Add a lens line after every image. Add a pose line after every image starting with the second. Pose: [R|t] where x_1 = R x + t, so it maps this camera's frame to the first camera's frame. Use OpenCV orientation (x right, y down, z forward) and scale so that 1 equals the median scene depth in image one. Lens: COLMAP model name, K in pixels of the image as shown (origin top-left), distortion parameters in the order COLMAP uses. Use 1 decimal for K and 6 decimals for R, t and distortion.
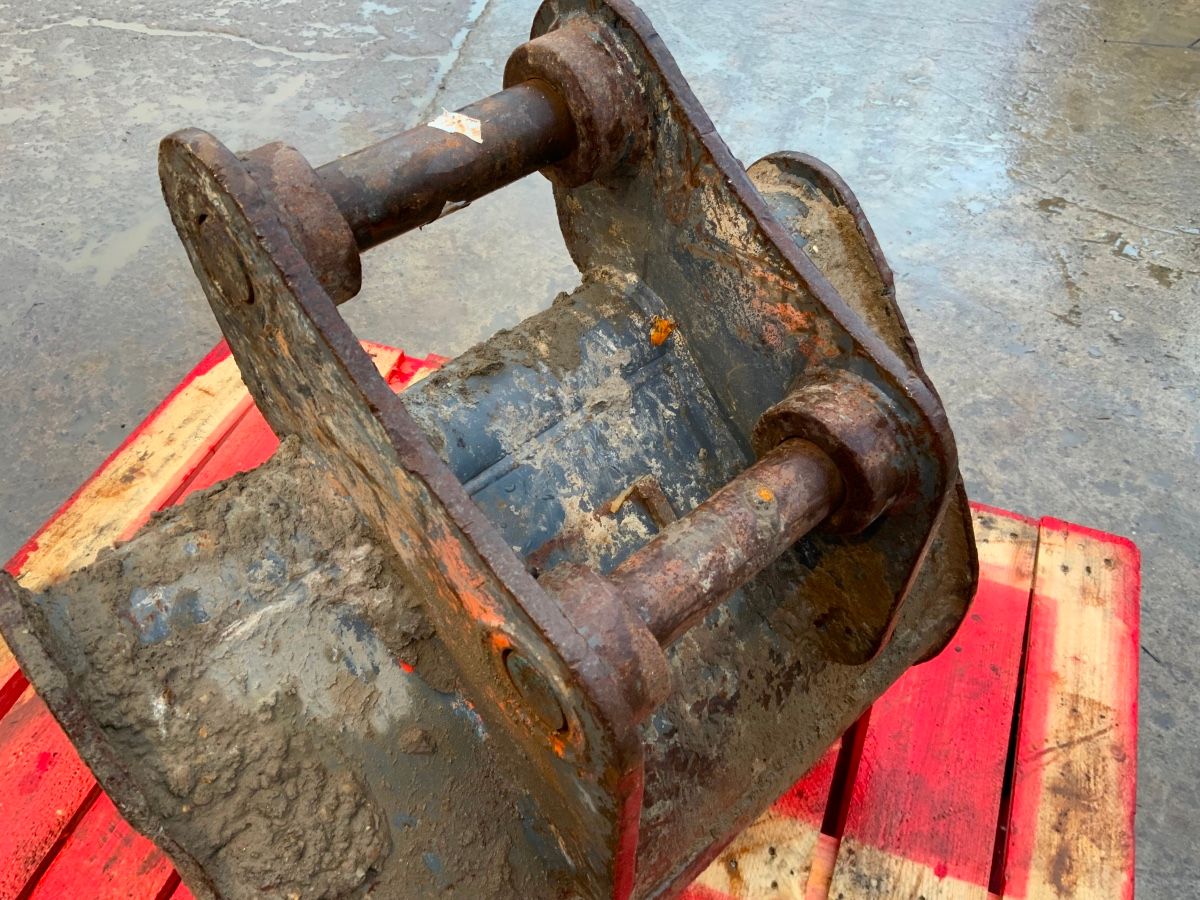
lens RADIAL K [[1000.9, 0, 604.2], [0, 1000.9, 448.3], [0, 0, 1]] dist [0.029960, -0.067121]
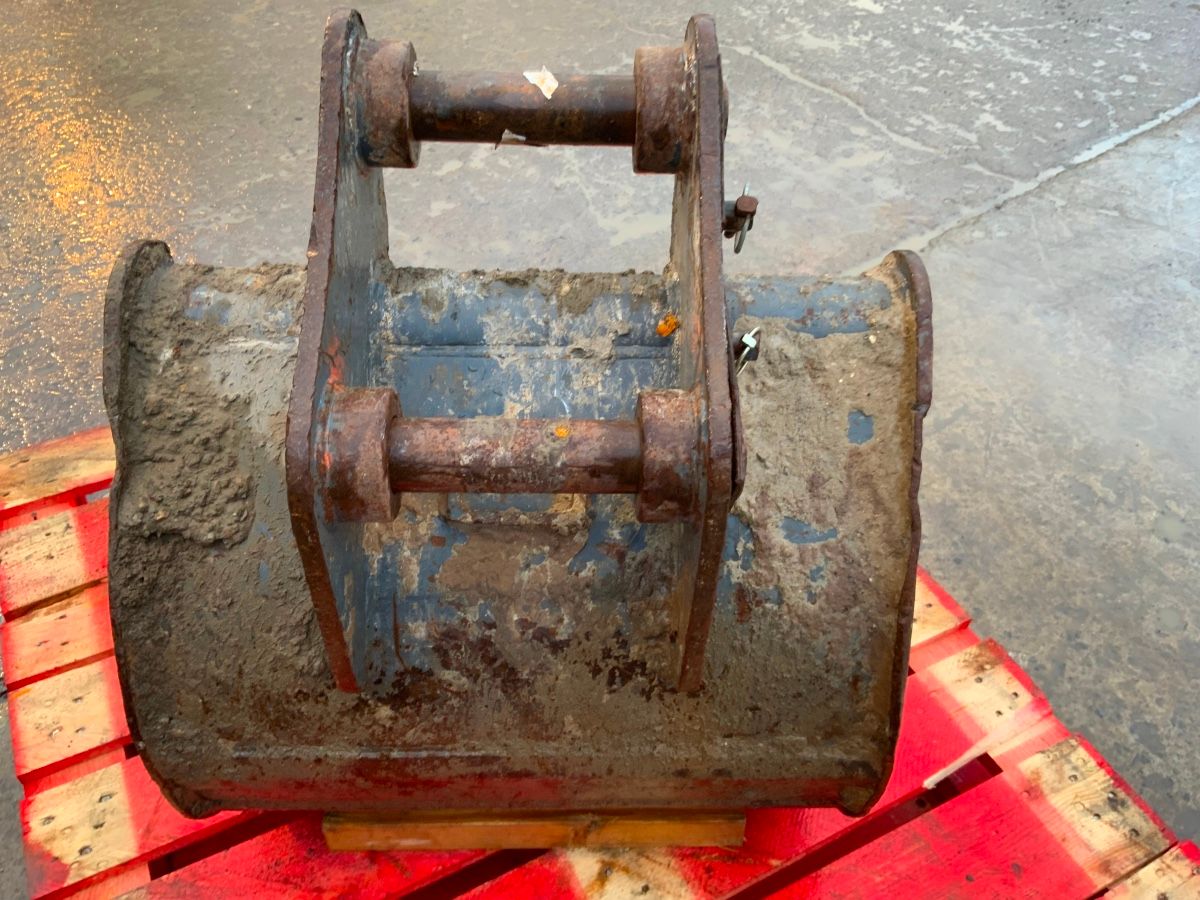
lens RADIAL K [[1000.9, 0, 597.7], [0, 1000.9, 453.2], [0, 0, 1]] dist [0.029960, -0.067121]
pose [[0.749128, 0.465585, -0.471209, 0.631211], [-0.502628, 0.862847, 0.053472, -0.013142], [0.431477, 0.196786, 0.880399, -0.005785]]
